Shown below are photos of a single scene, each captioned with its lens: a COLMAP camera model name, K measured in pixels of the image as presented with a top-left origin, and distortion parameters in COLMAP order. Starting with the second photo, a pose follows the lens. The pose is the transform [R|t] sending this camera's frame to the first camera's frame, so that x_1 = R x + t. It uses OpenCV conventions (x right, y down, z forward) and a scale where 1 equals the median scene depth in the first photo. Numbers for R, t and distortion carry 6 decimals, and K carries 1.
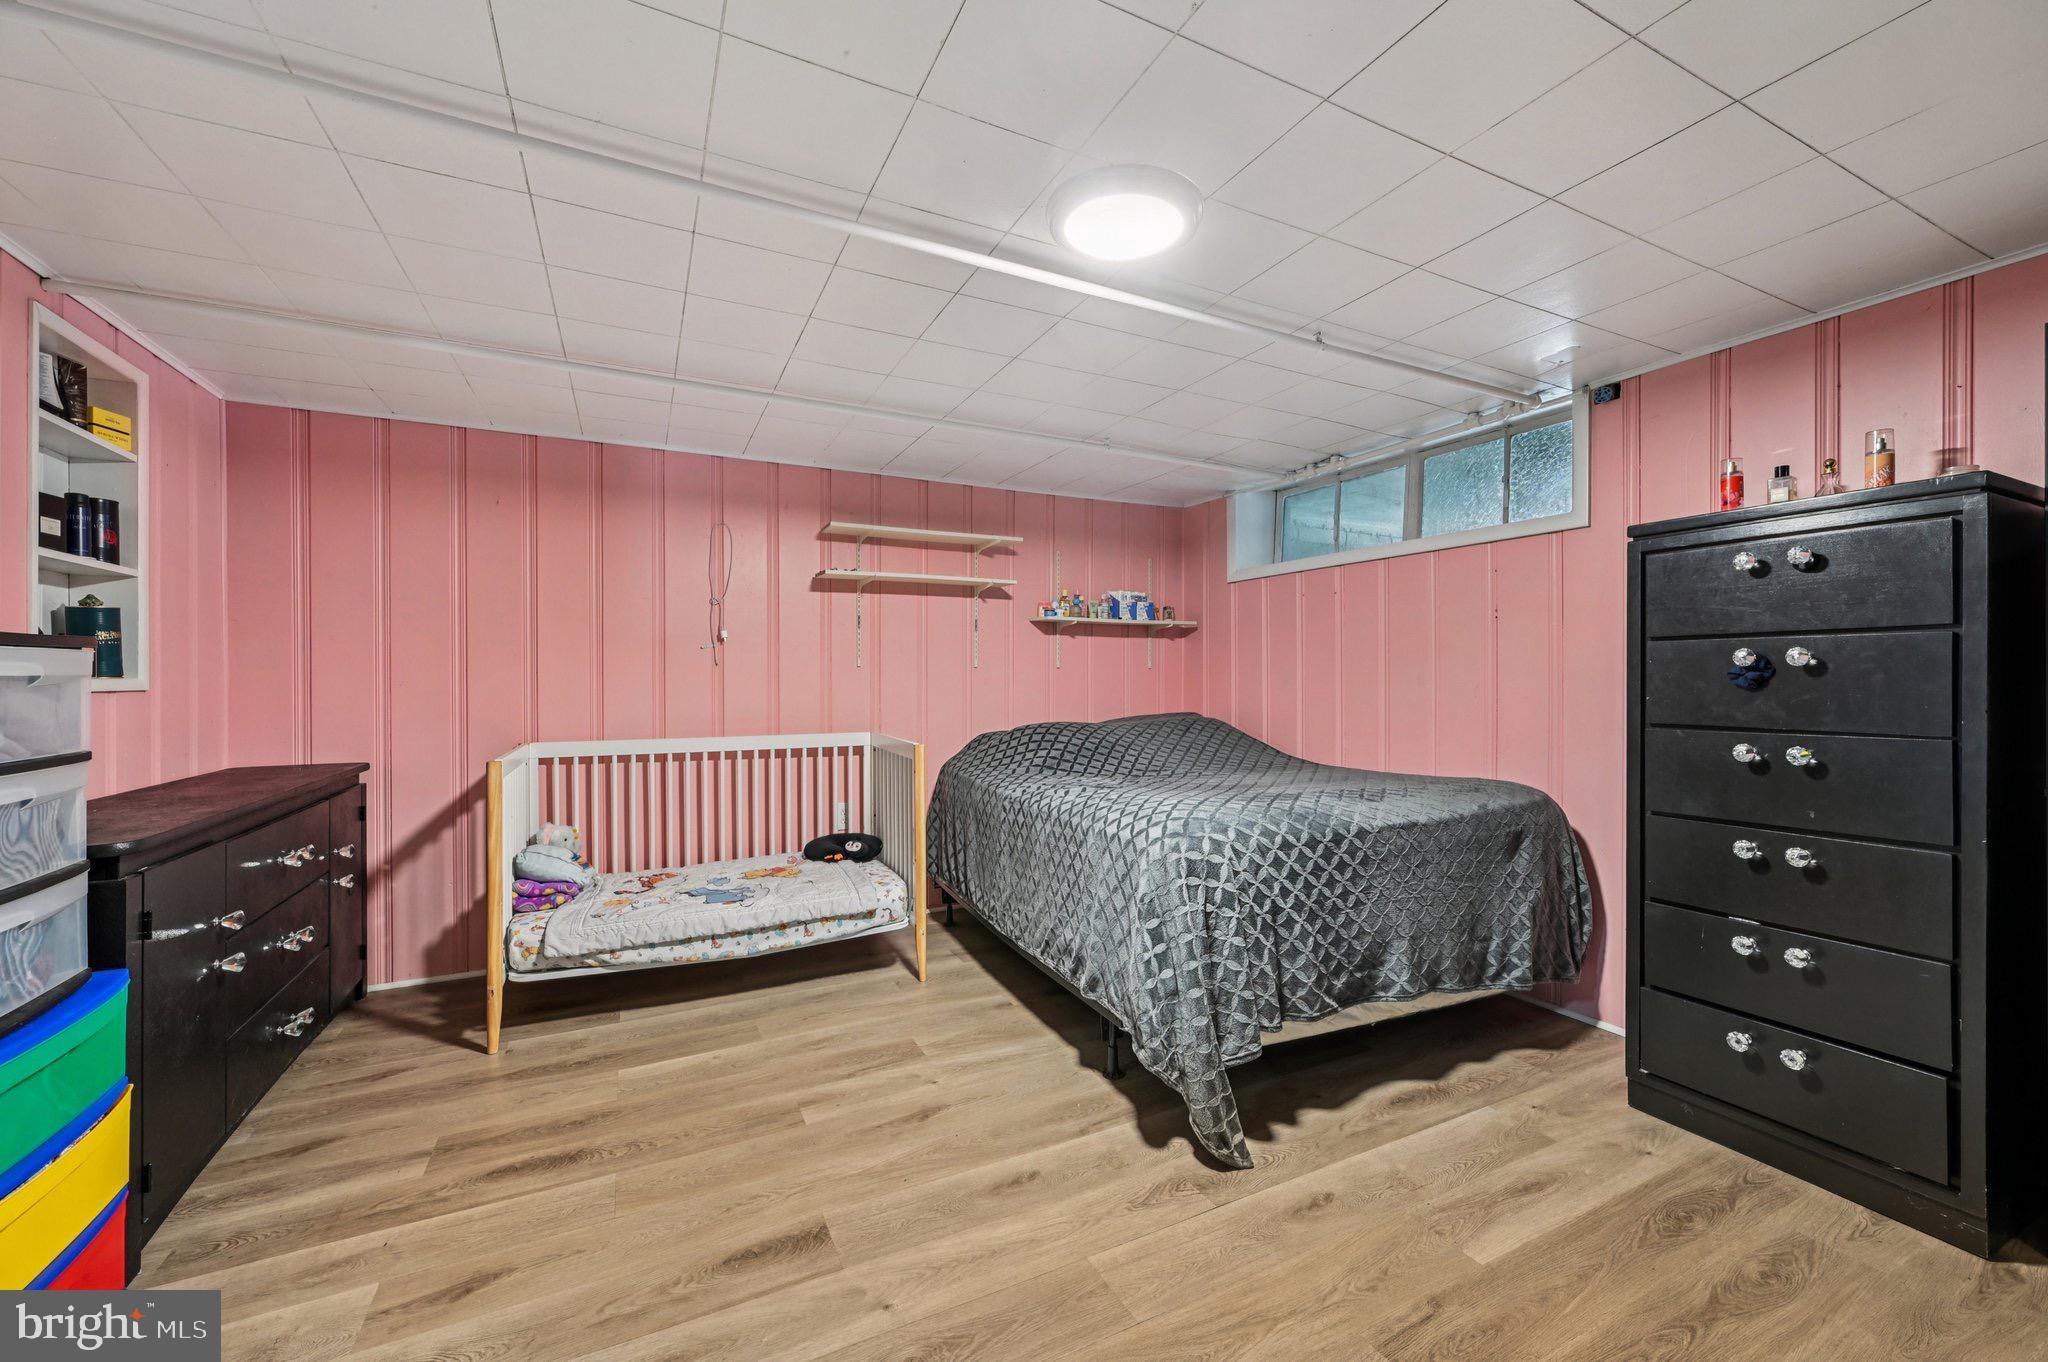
lens RADIAL K [[807.3, 0, 1034.6], [0, 807.3, 682.2], [0, 0, 1]] dist [-0.001080, -0.000131]
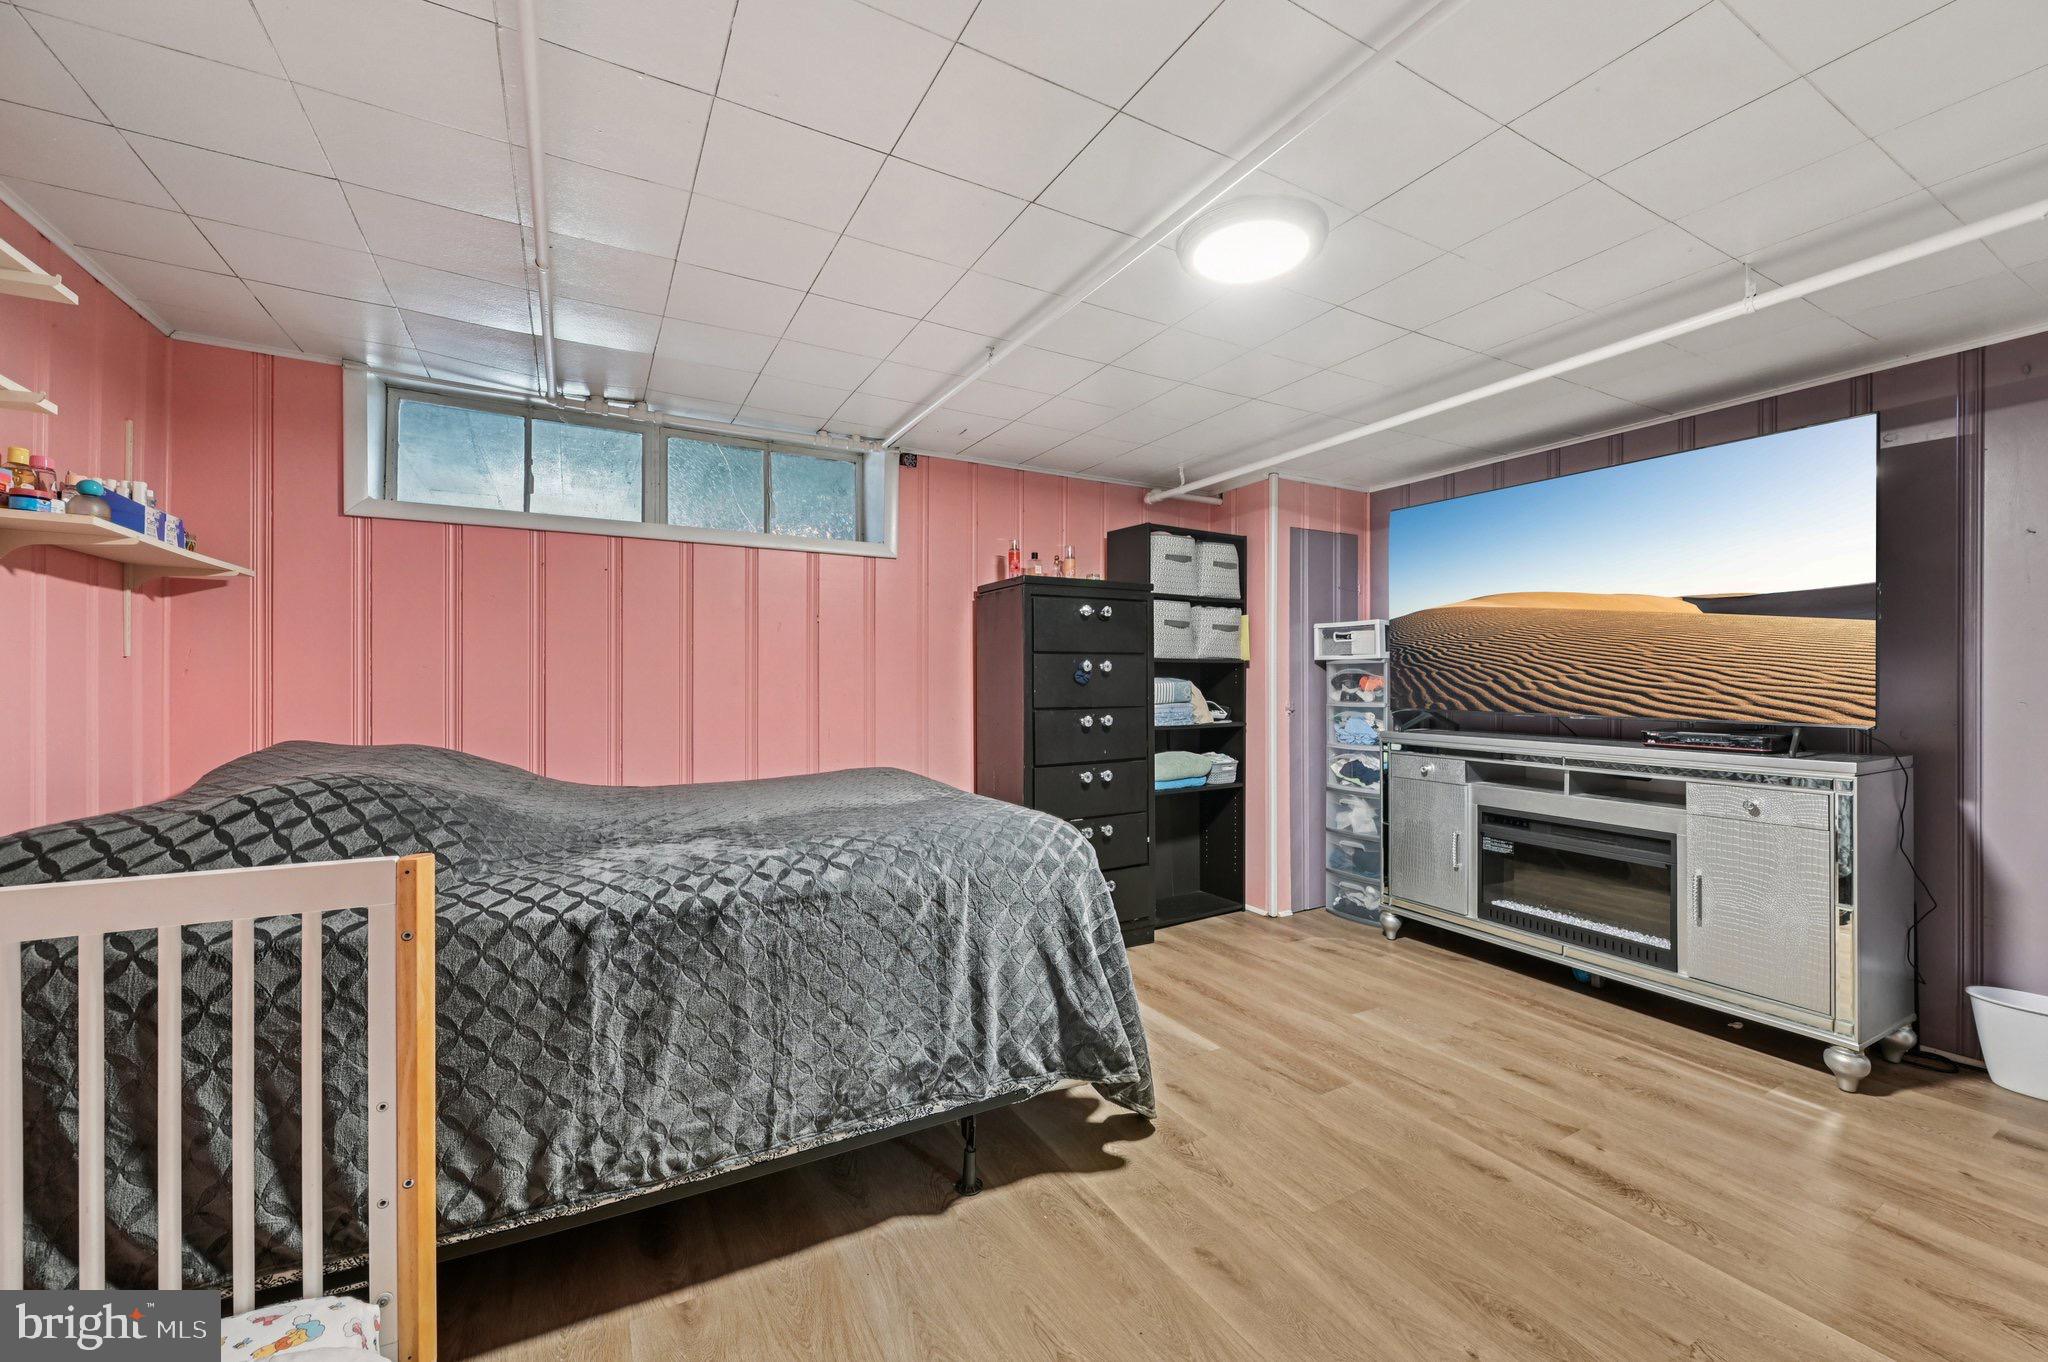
lens RADIAL K [[807.3, 0, 1036.4], [0, 807.3, 673.3], [0, 0, 1]] dist [-0.001080, -0.000131]
pose [[-0.054274, 0.002876, 0.998522, -0.681157], [0.000545, 0.999996, -0.002851, -0.008441], [-0.998526, 0.000389, -0.054275, 0.968566]]
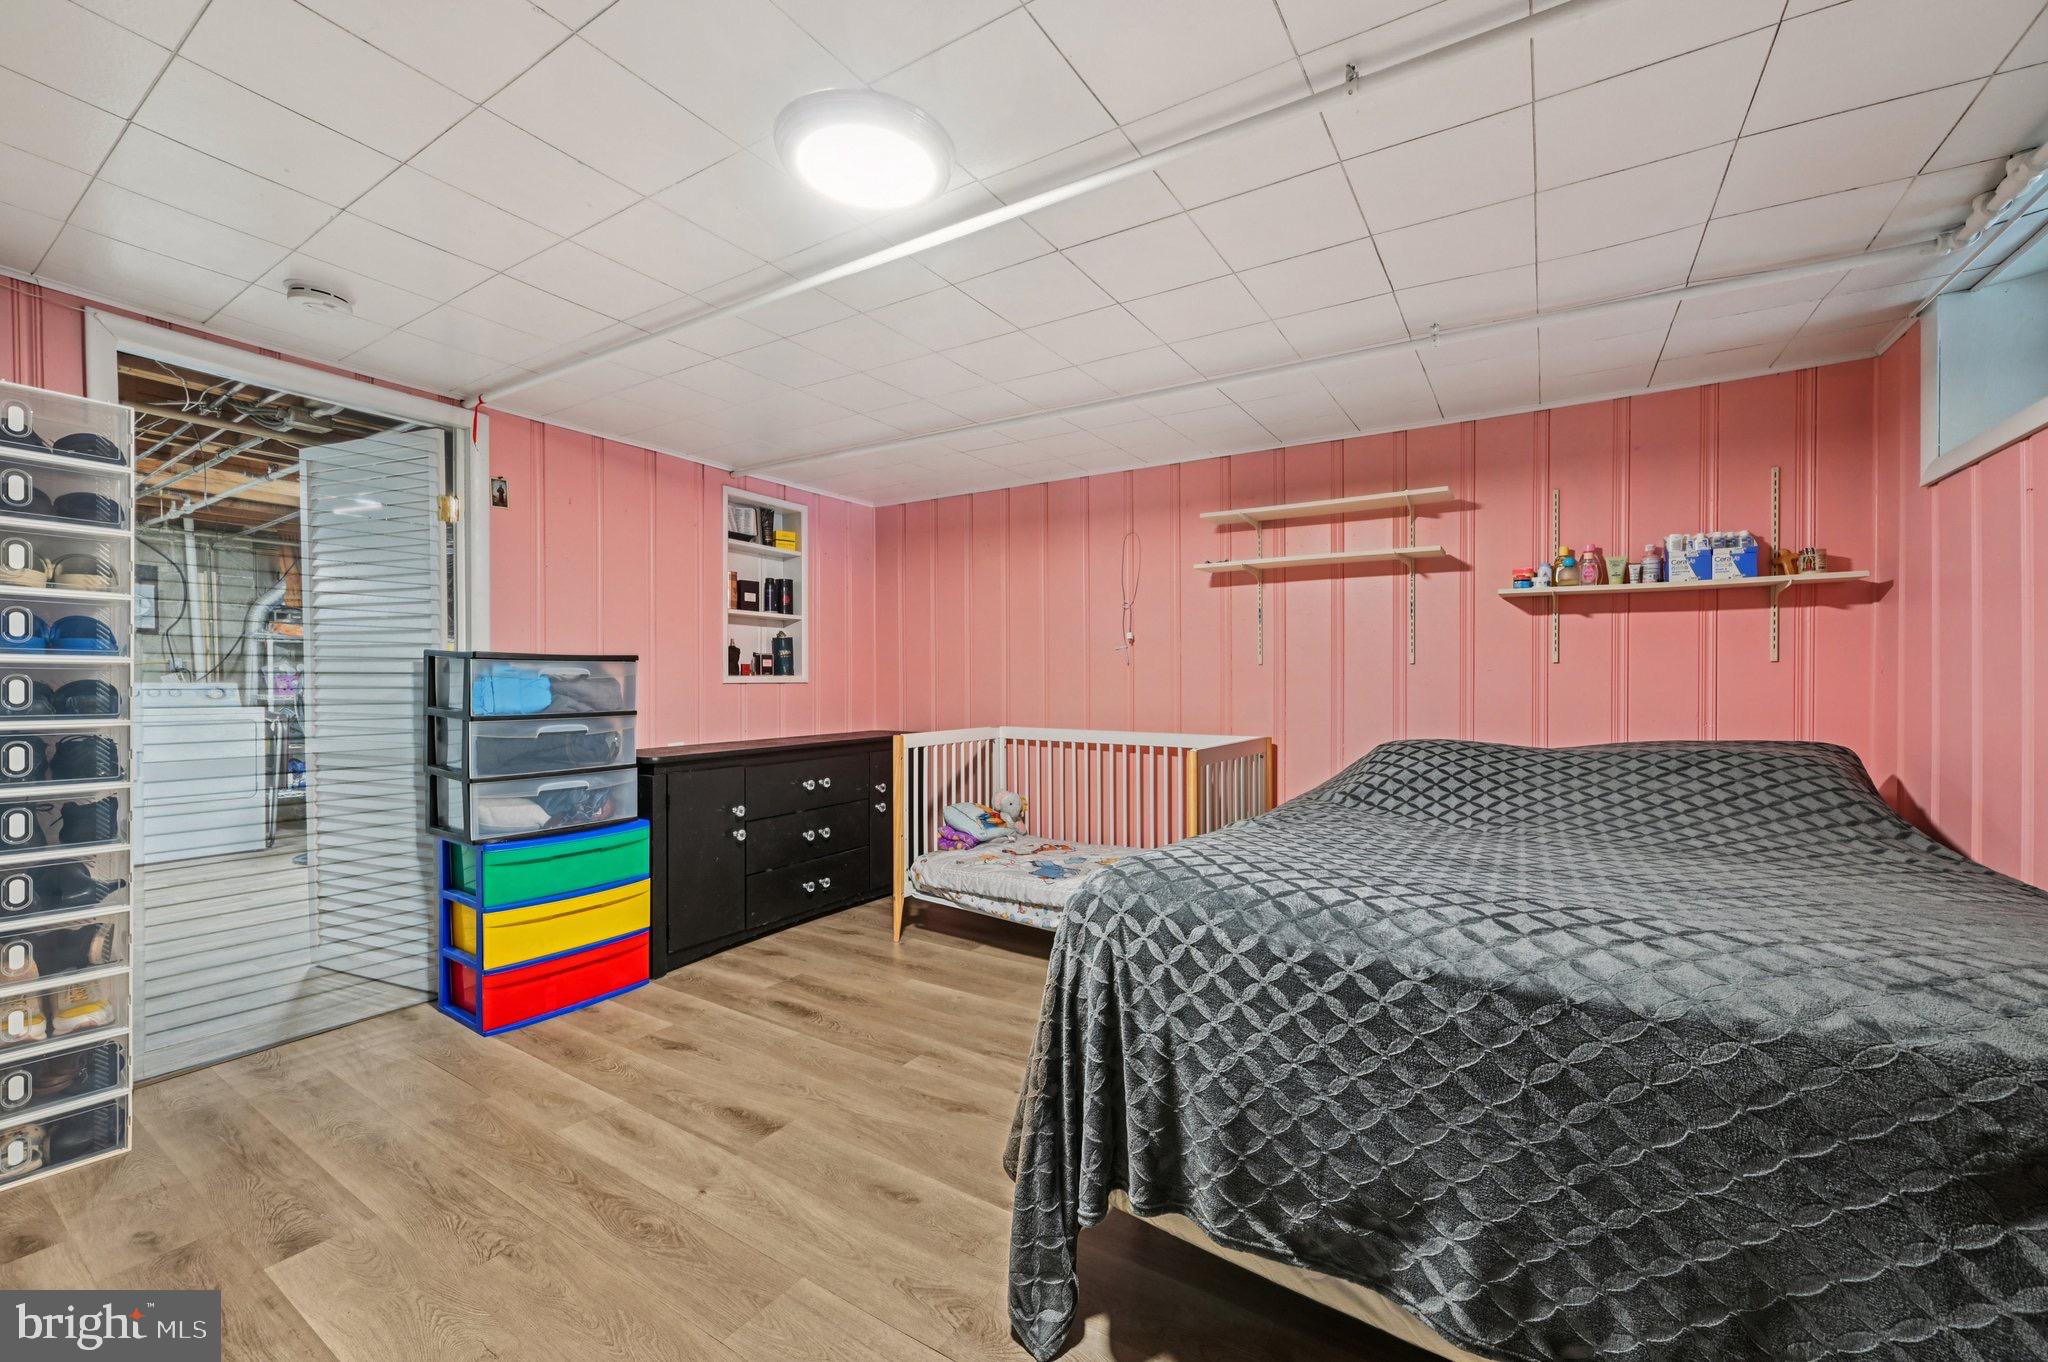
lens RADIAL K [[807.3, 0, 1024.1], [0, 807.3, 682.8], [0, 0, 1]] dist [-0.001080, -0.000131]
pose [[0.514515, 0.009303, -0.857431, 0.696515], [-0.006273, 0.999955, 0.007085, -0.005255], [0.857459, 0.001733, 0.514550, 0.494955]]
